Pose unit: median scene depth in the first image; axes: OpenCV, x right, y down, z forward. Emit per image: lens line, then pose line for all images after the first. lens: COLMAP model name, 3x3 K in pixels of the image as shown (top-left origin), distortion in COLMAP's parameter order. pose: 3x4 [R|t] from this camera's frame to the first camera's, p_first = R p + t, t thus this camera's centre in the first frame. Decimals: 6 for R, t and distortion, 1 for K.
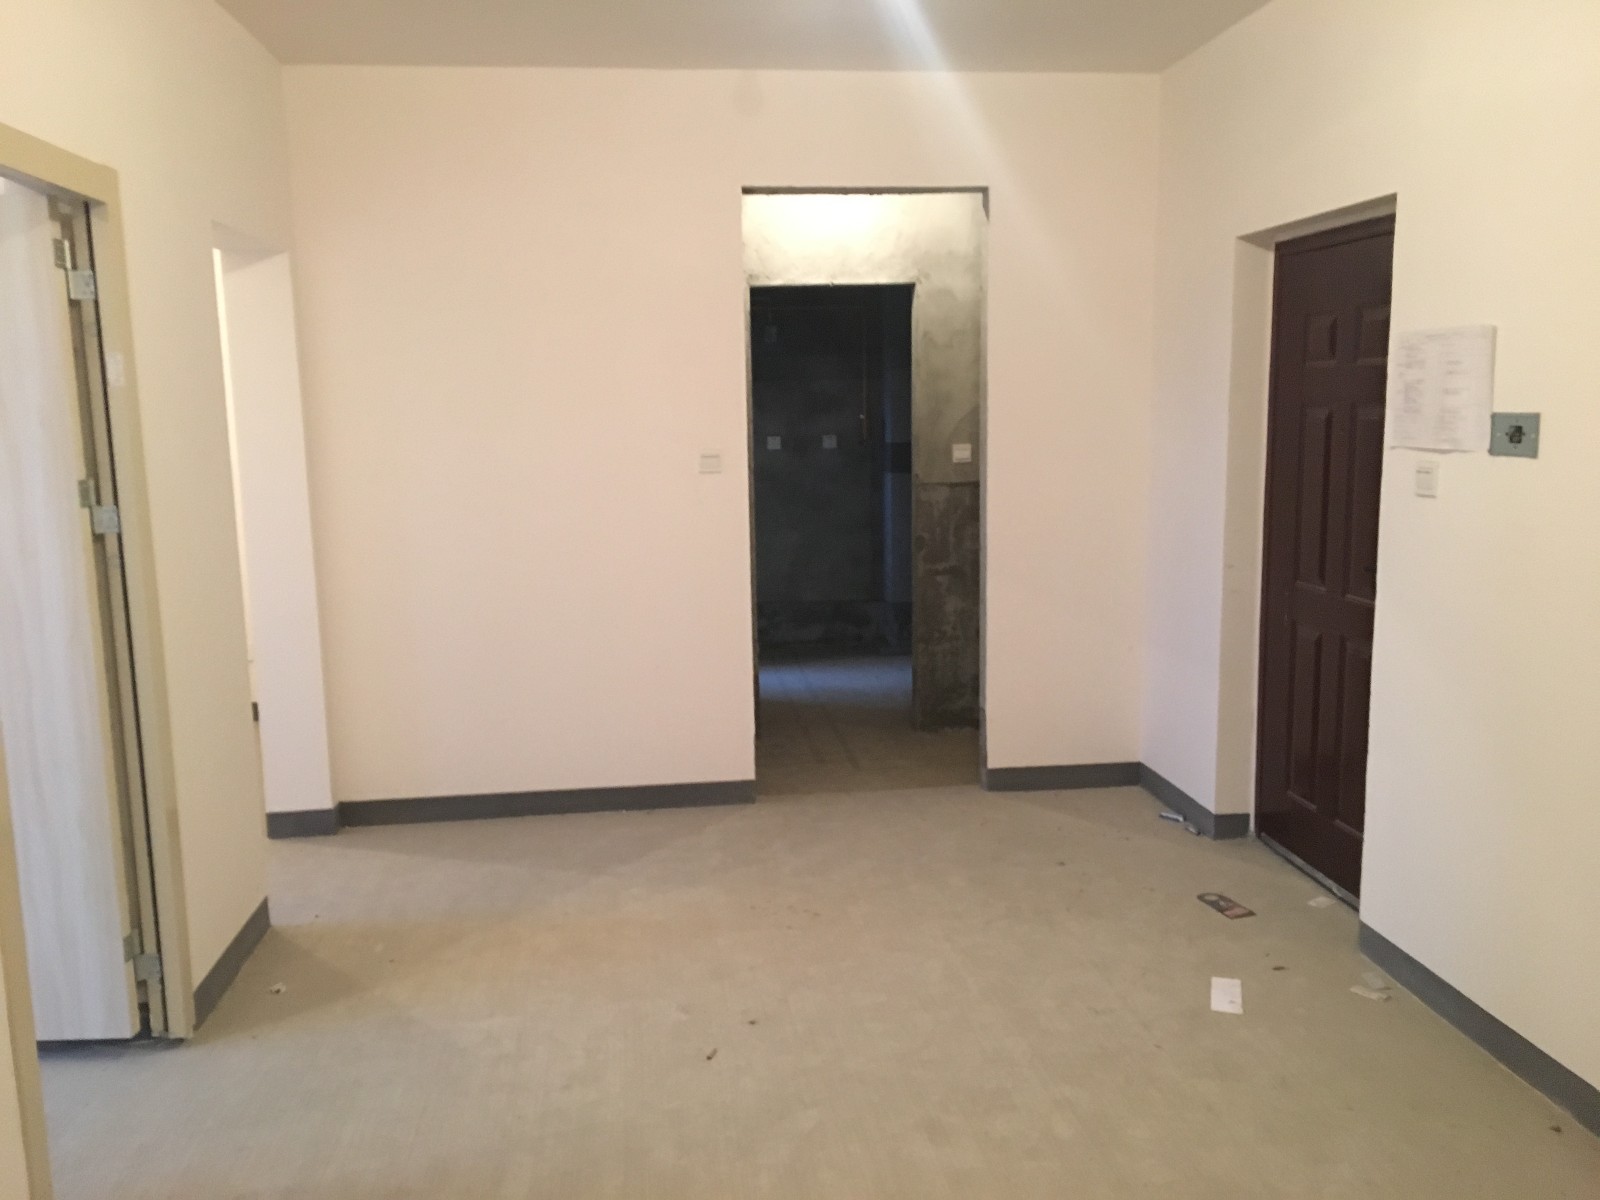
lens RADIAL K [[1331.0, 0, 796.7], [0, 1331.0, 591.6], [0, 0, 1]] dist [0.062357, -0.085123]
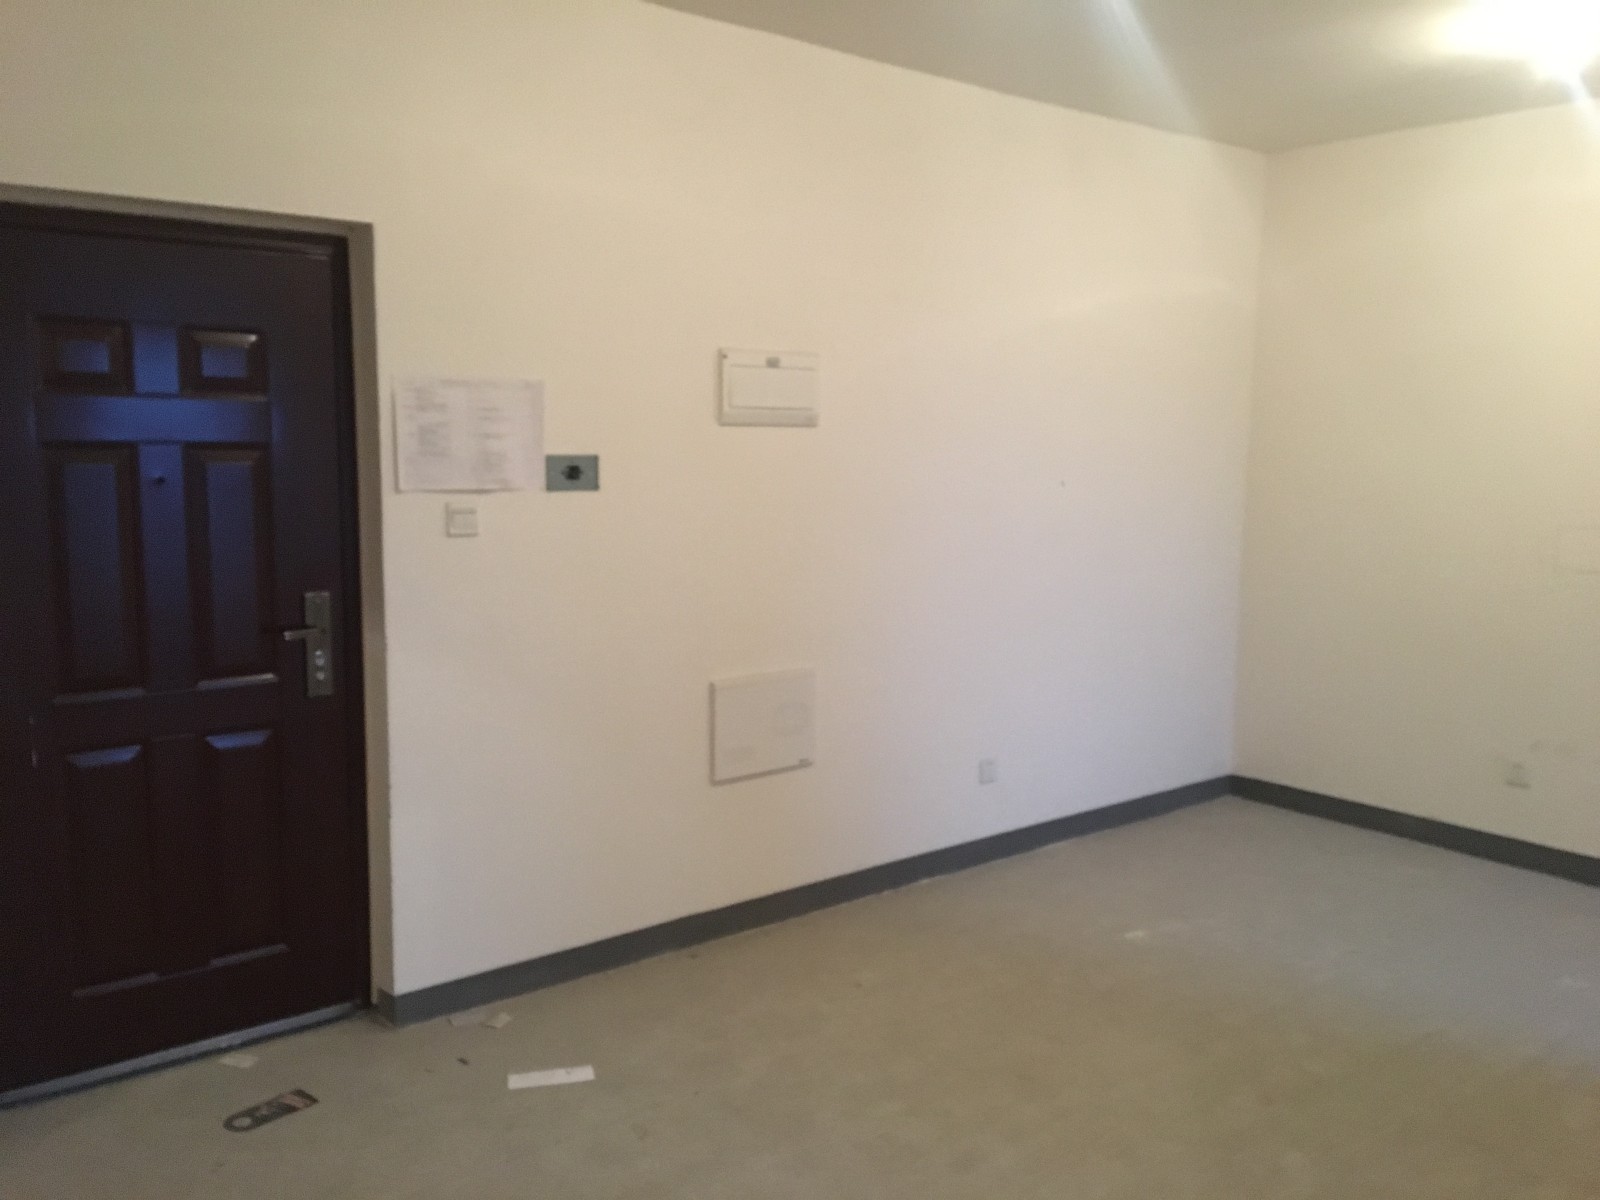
lens RADIAL K [[1331.0, 0, 797.3], [0, 1331.0, 605.4], [0, 0, 1]] dist [0.062357, -0.085123]
pose [[-0.553342, -0.096341, 0.827364, -0.554965], [0.114011, 0.975180, 0.189805, -0.190919], [-0.825114, 0.199356, -0.528624, 1.385692]]
